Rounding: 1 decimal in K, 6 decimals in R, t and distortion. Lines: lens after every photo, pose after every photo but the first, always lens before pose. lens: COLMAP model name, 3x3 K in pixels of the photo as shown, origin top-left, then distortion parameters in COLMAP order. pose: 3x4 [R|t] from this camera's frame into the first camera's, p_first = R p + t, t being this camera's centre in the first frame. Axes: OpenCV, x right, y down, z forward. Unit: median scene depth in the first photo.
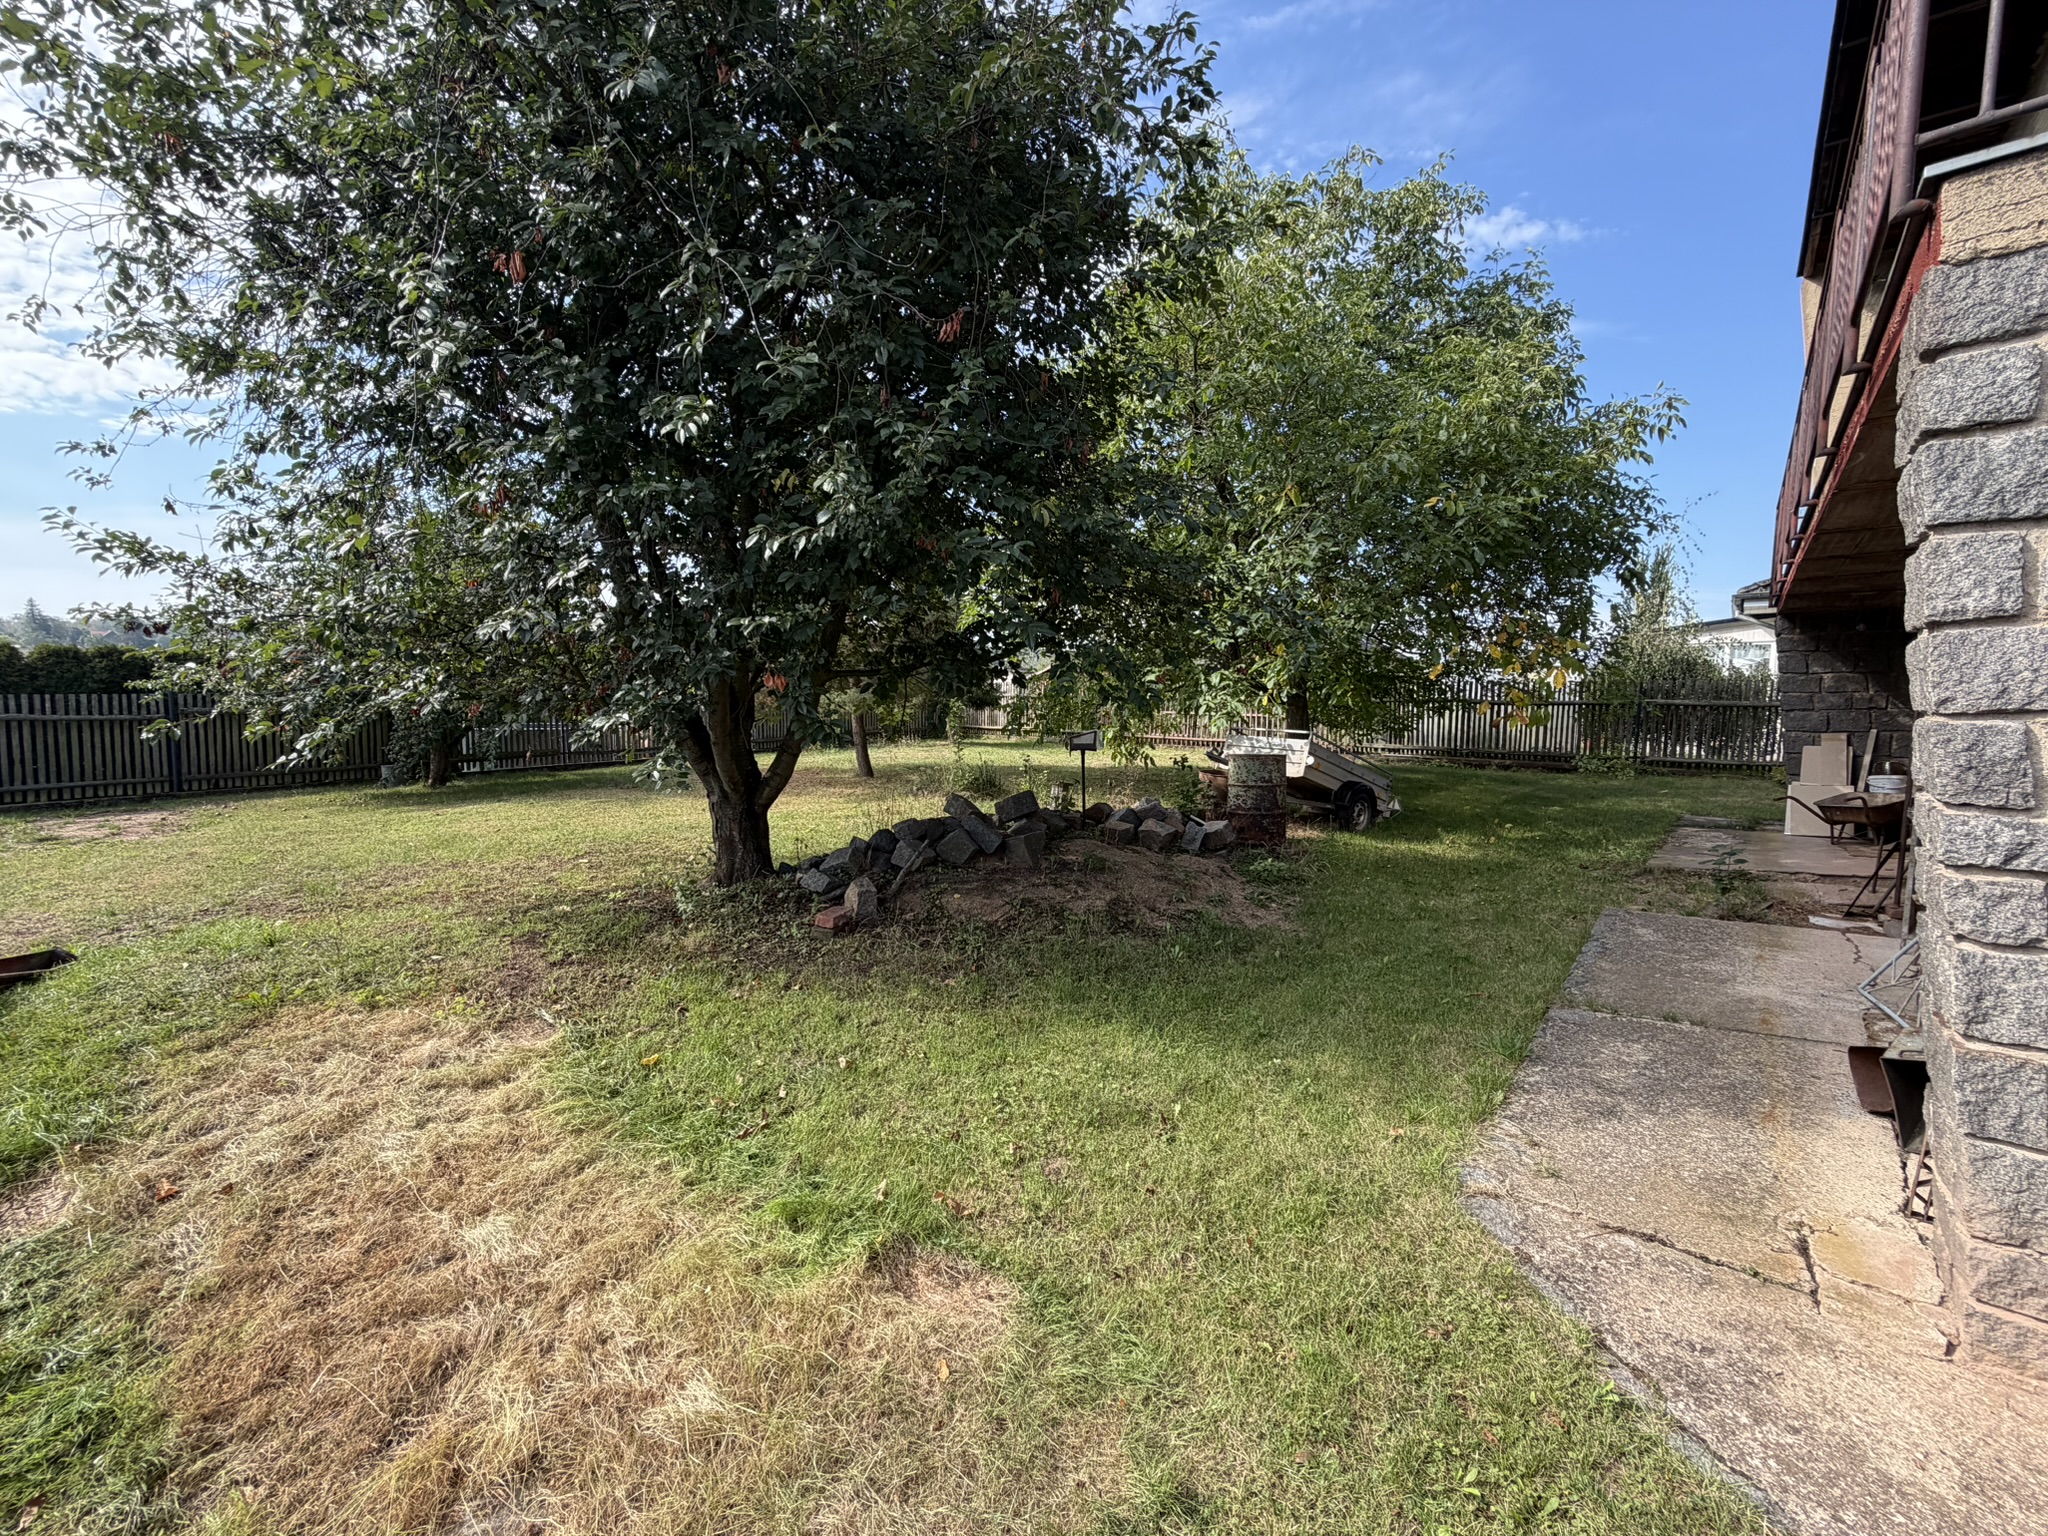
lens RADIAL K [[815.7, 0, 1024.0], [0, 815.7, 768.0], [0, 0, 1]] dist [-0.000334, 0.000422]
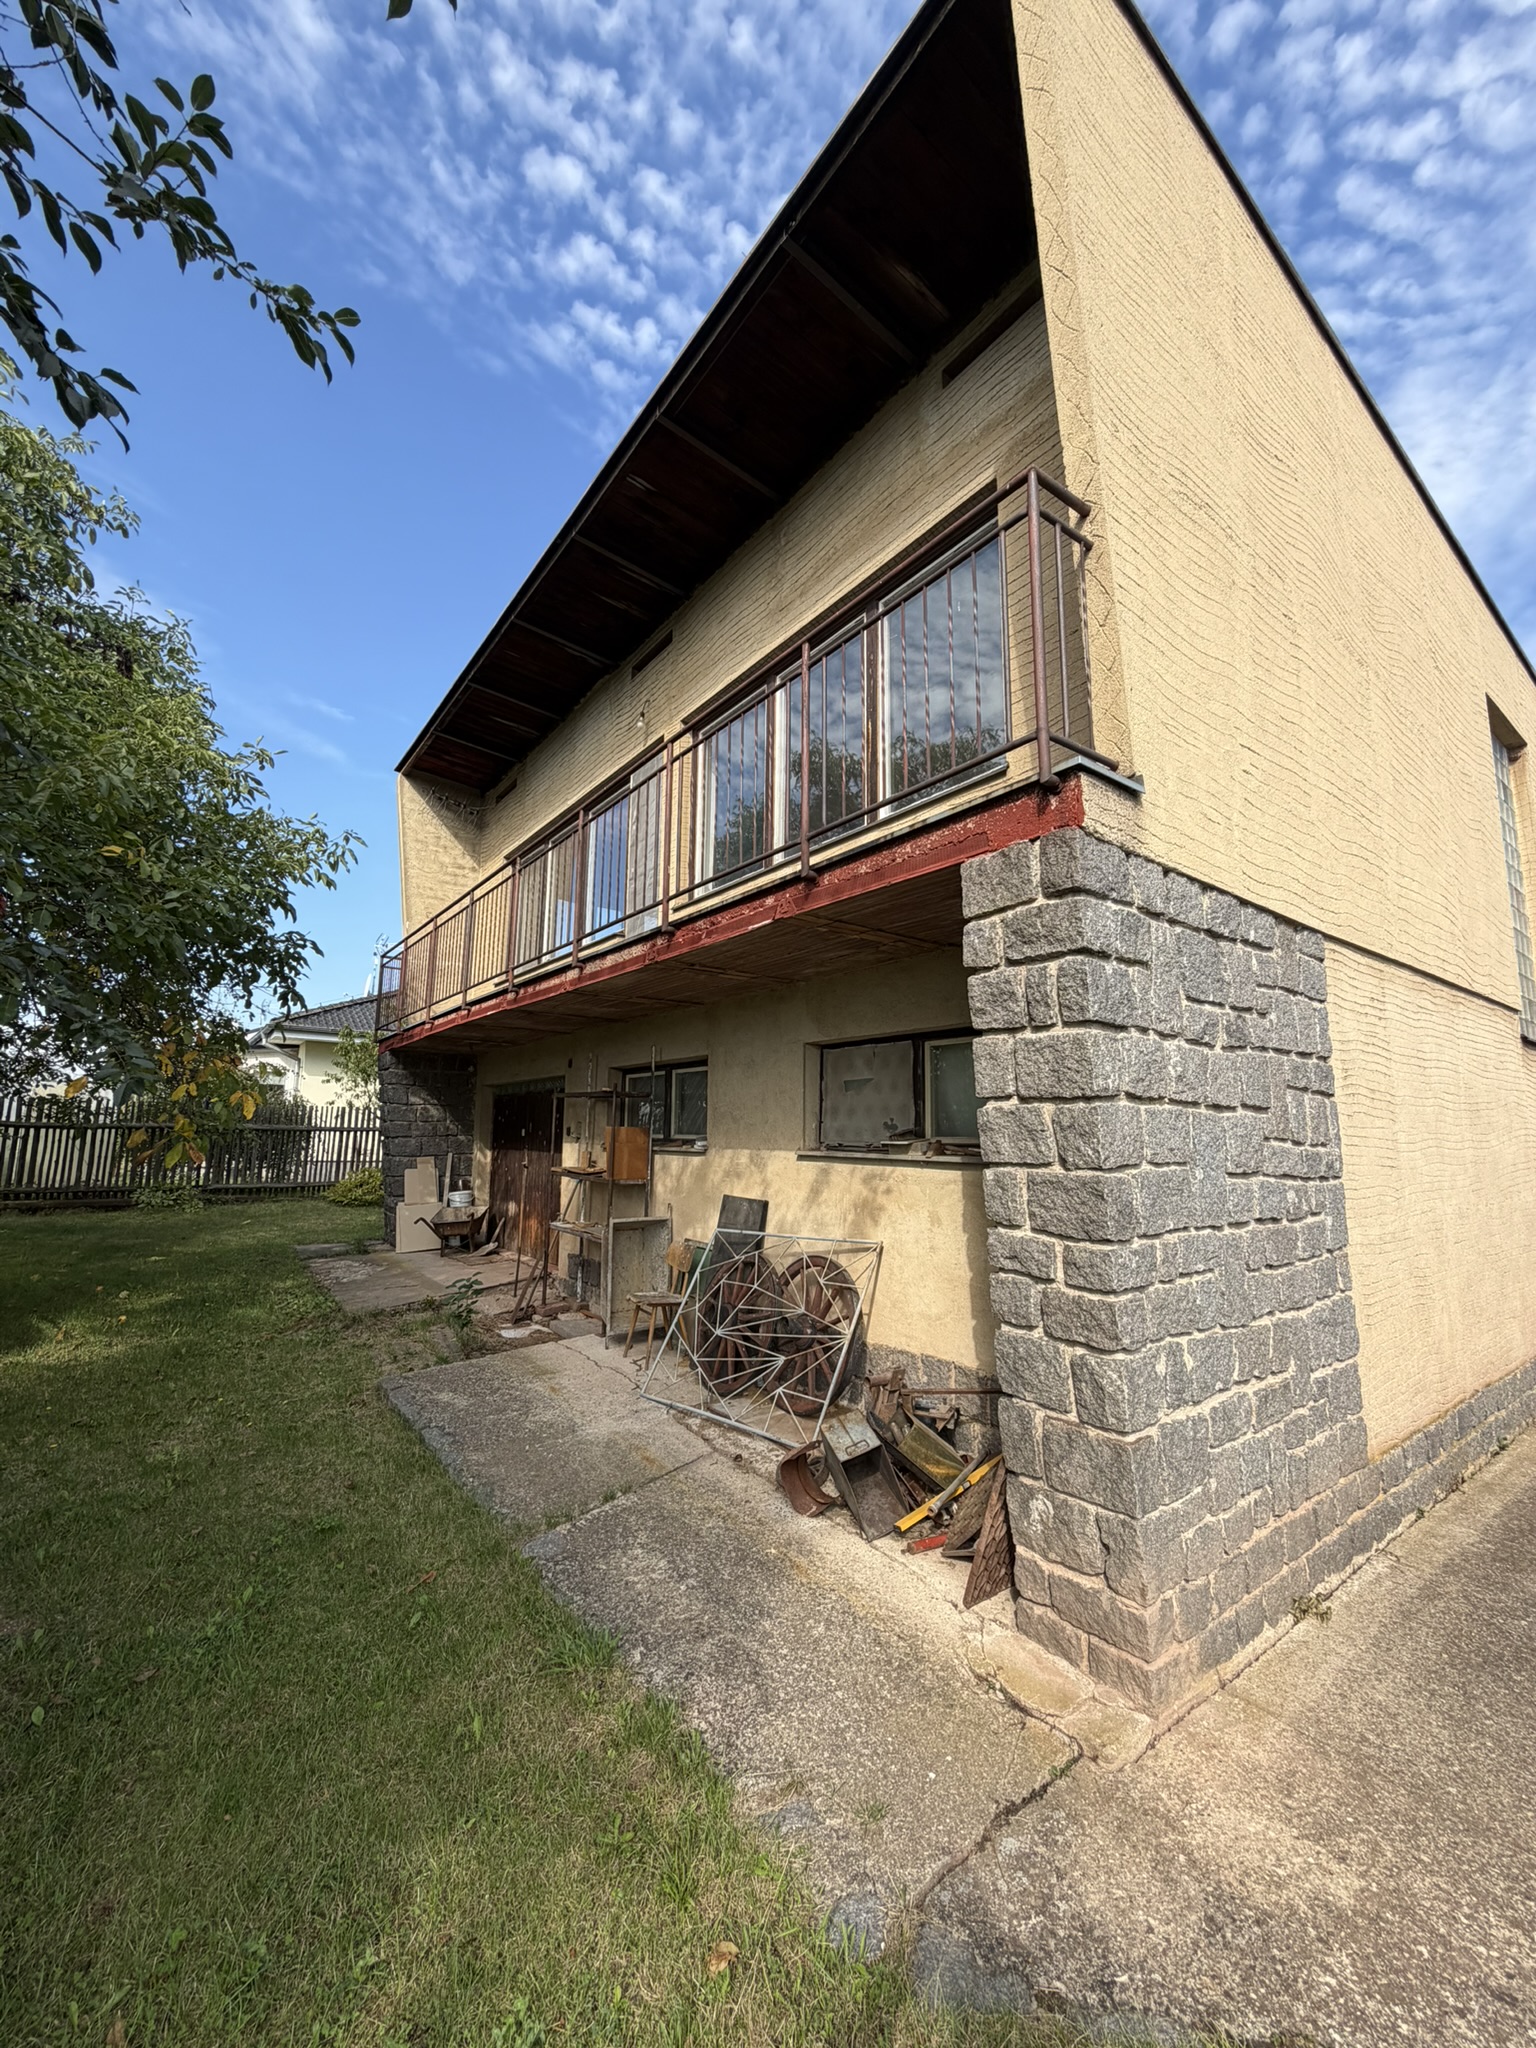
lens RADIAL K [[815.7, 0, 768.0], [0, 815.7, 1024.0], [0, 0, 1]] dist [-0.000334, 0.000422]
pose [[0.206657, 0.122115, 0.970763, -0.111065], [0.069327, 0.987859, -0.139024, -0.072152], [-0.975954, 0.096031, 0.195682, 0.592939]]
